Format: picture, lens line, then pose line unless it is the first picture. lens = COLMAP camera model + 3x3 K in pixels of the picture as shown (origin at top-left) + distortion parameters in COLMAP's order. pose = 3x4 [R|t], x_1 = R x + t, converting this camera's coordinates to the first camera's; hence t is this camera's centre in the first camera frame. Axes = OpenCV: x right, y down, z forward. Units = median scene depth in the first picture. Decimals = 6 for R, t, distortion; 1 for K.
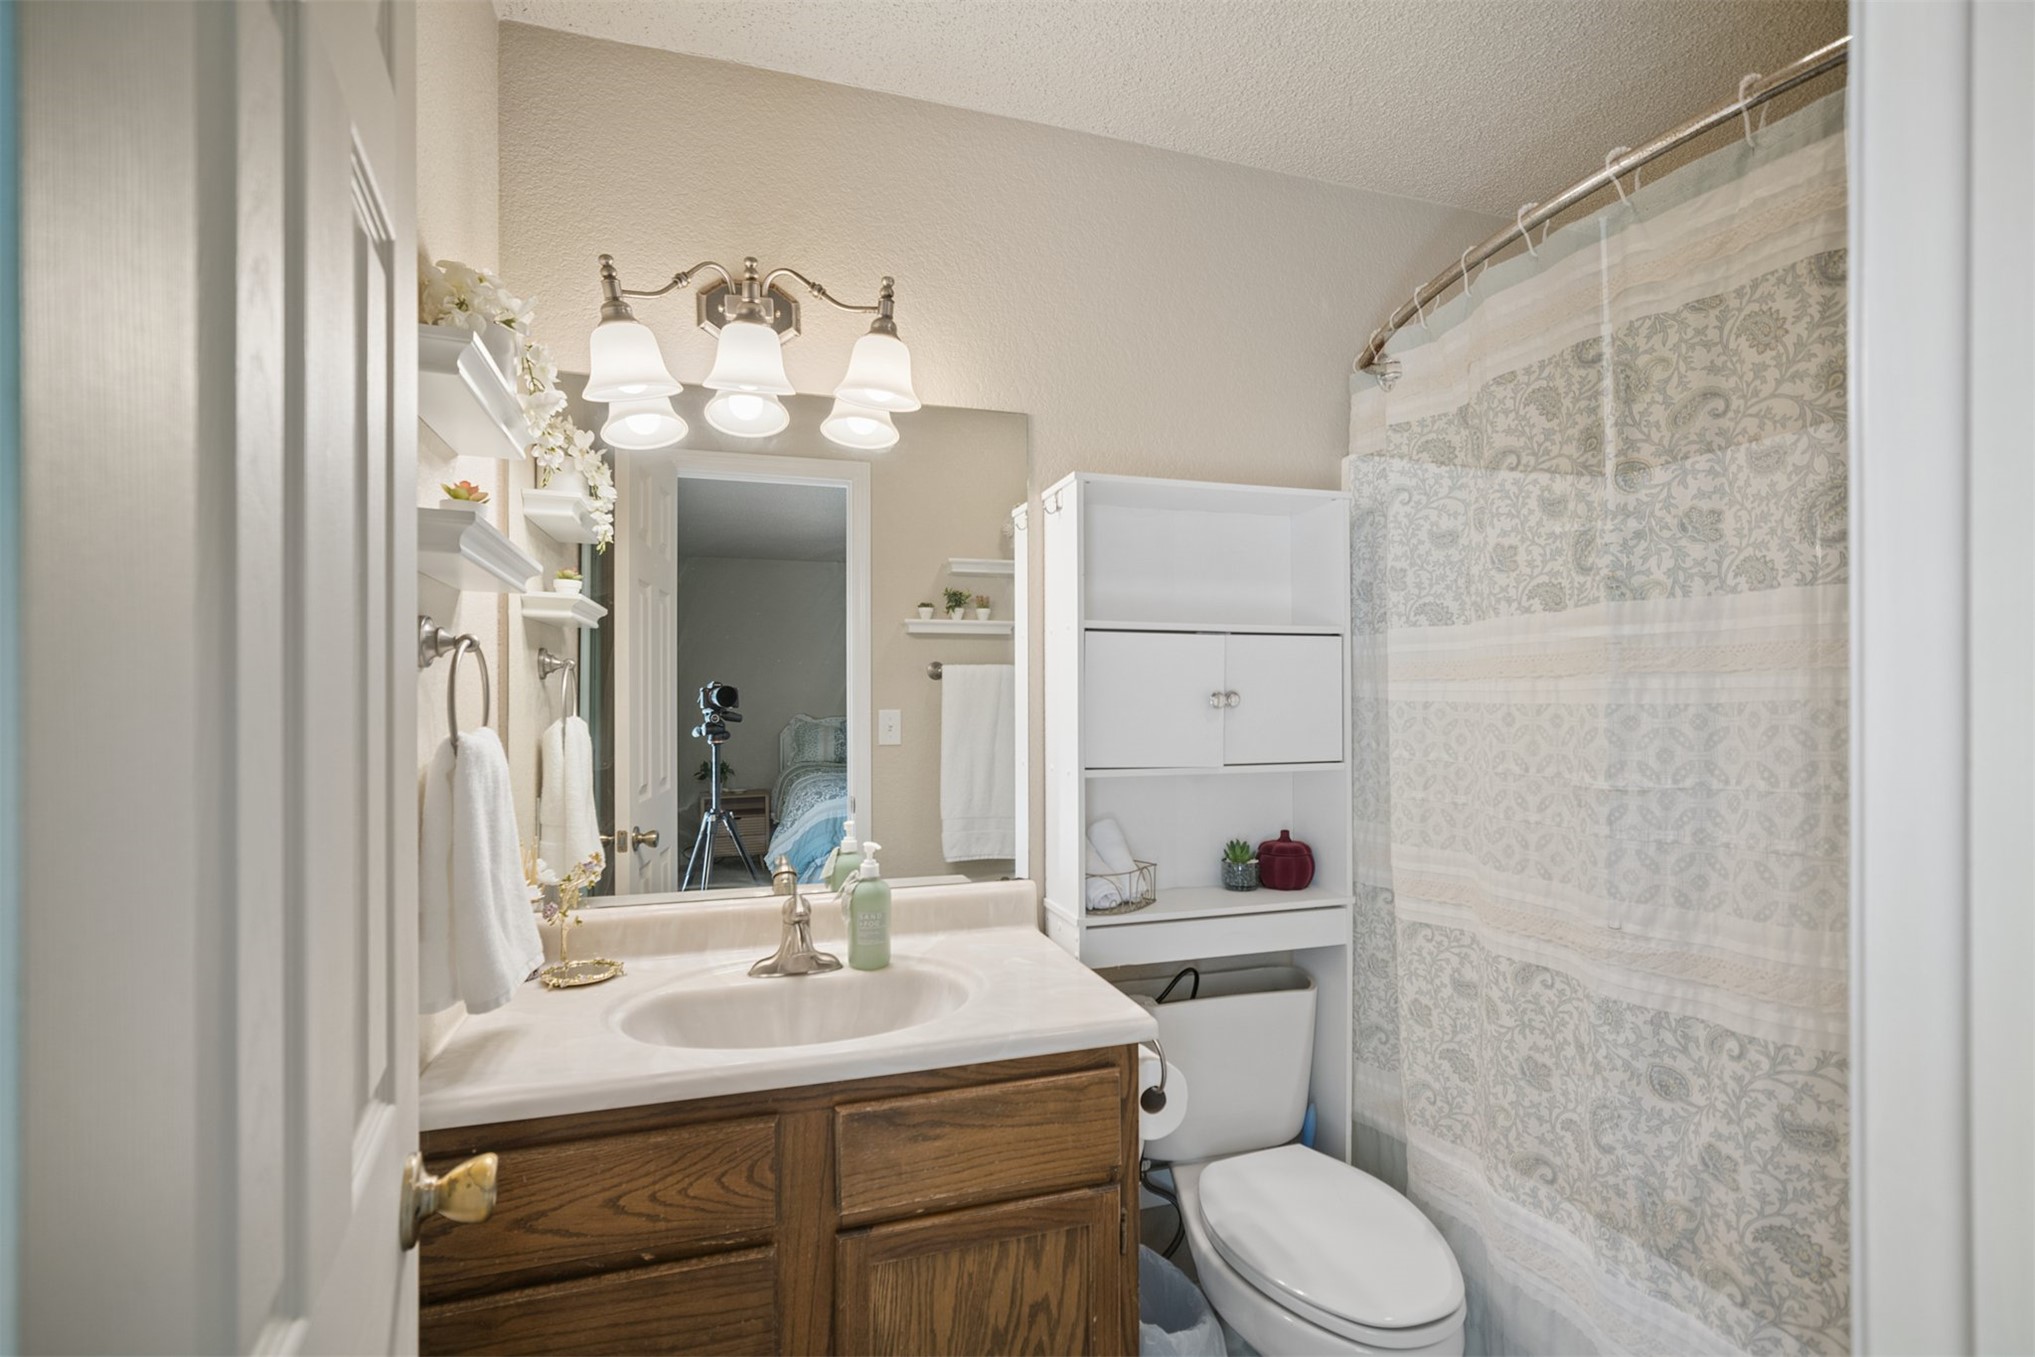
lens RADIAL K [[942.6, 0, 1011.6], [0, 942.6, 680.0], [0, 0, 1]] dist [-0.007648, 0.004159]
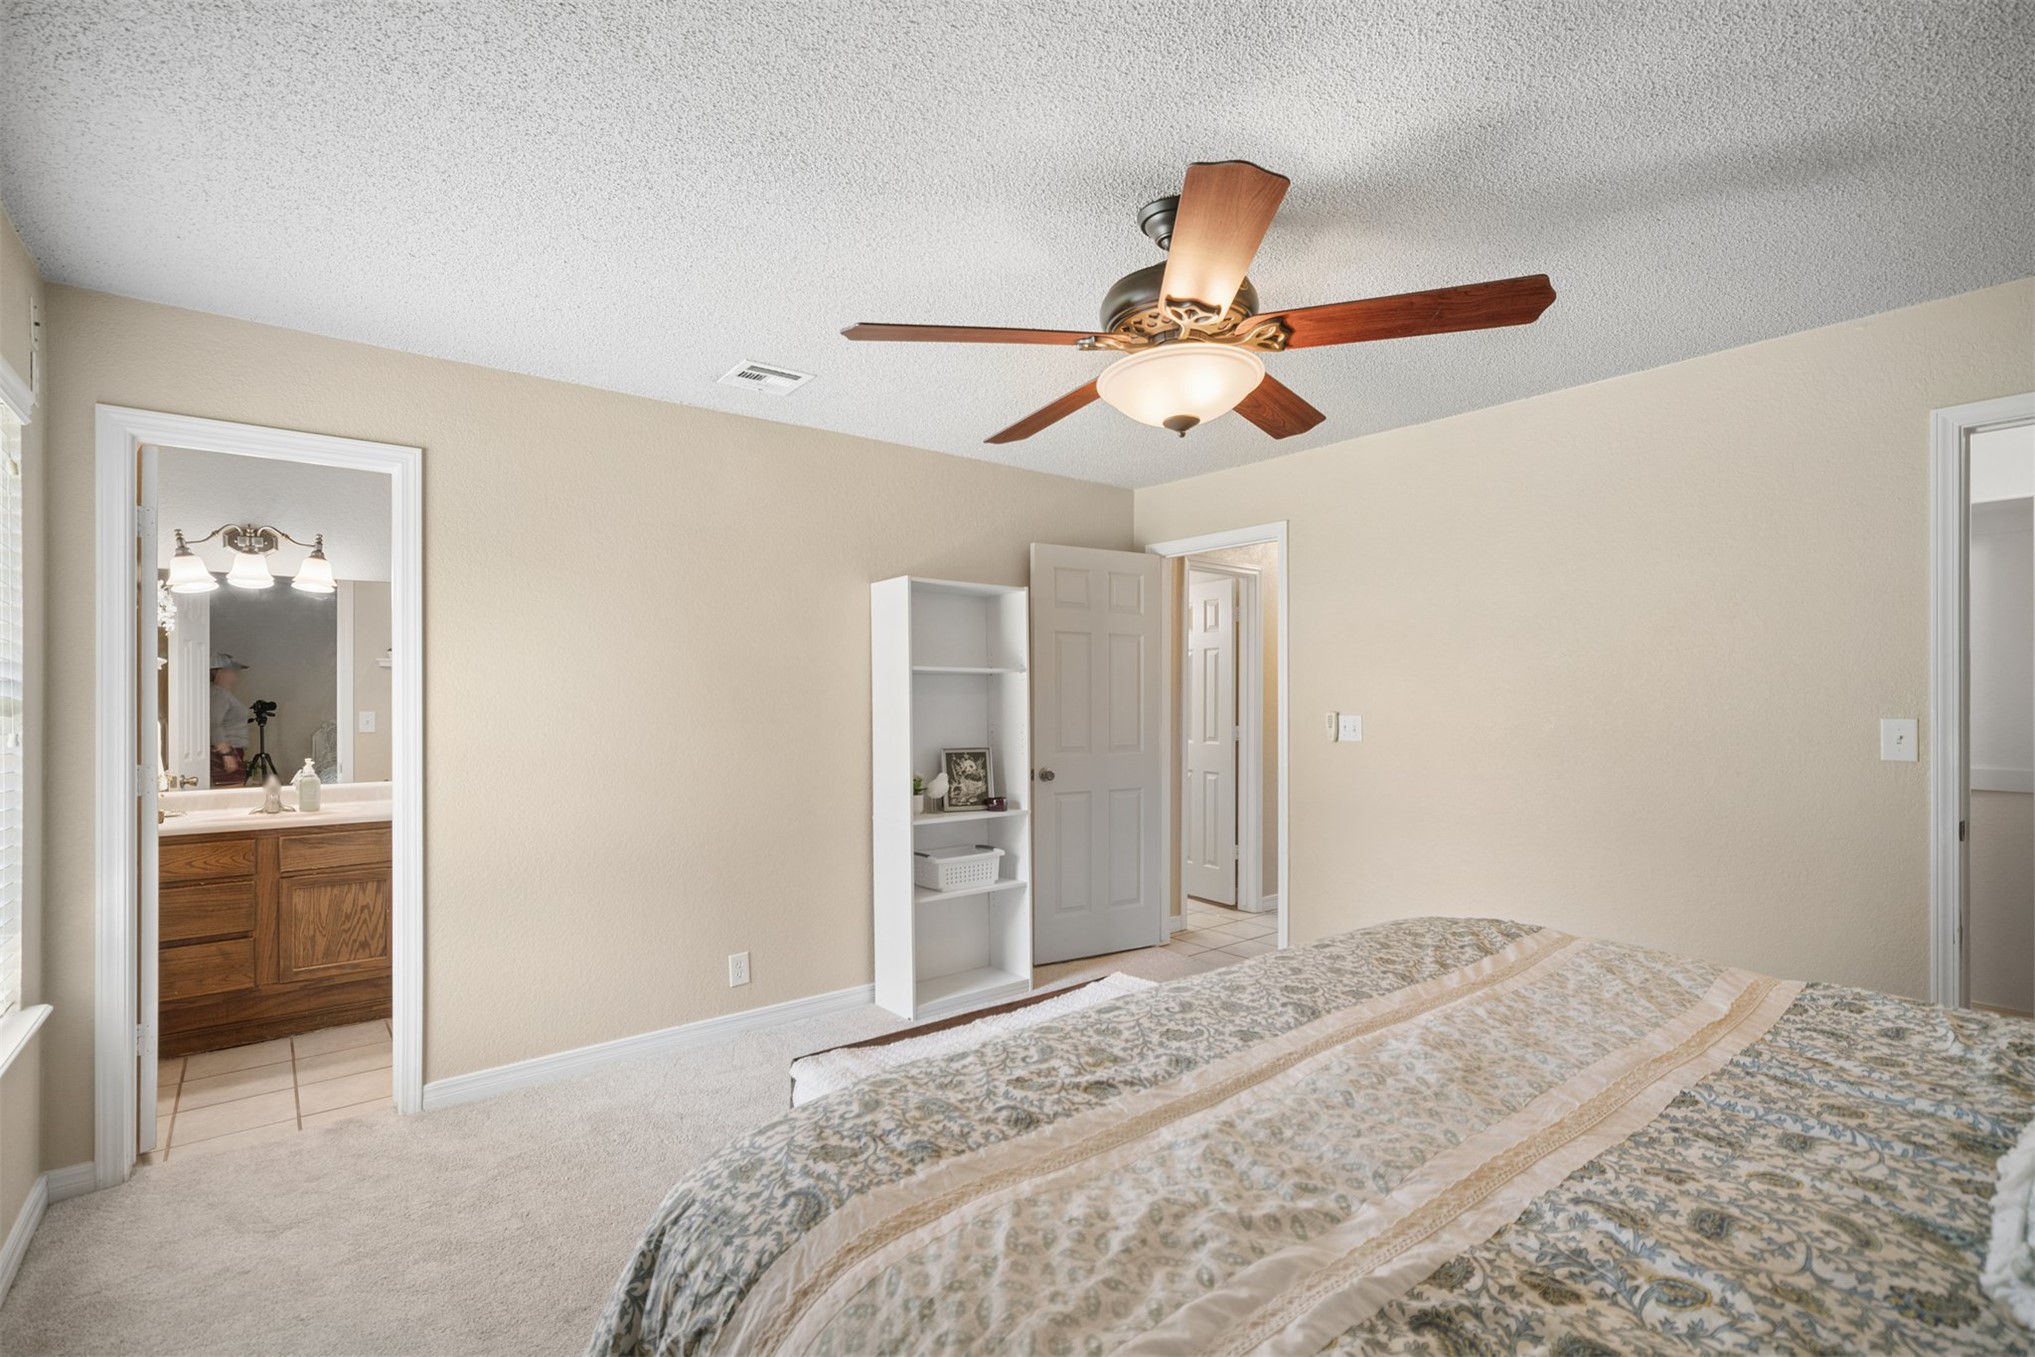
lens RADIAL K [[942.6, 0, 1034.1], [0, 942.6, 686.5], [0, 0, 1]] dist [-0.007648, 0.004159]
pose [[0.925728, 0.001156, 0.378188, 0.690603], [-0.001692, 0.999998, 0.001086, -0.034824], [-0.378186, -0.001646, 0.925728, -2.049482]]
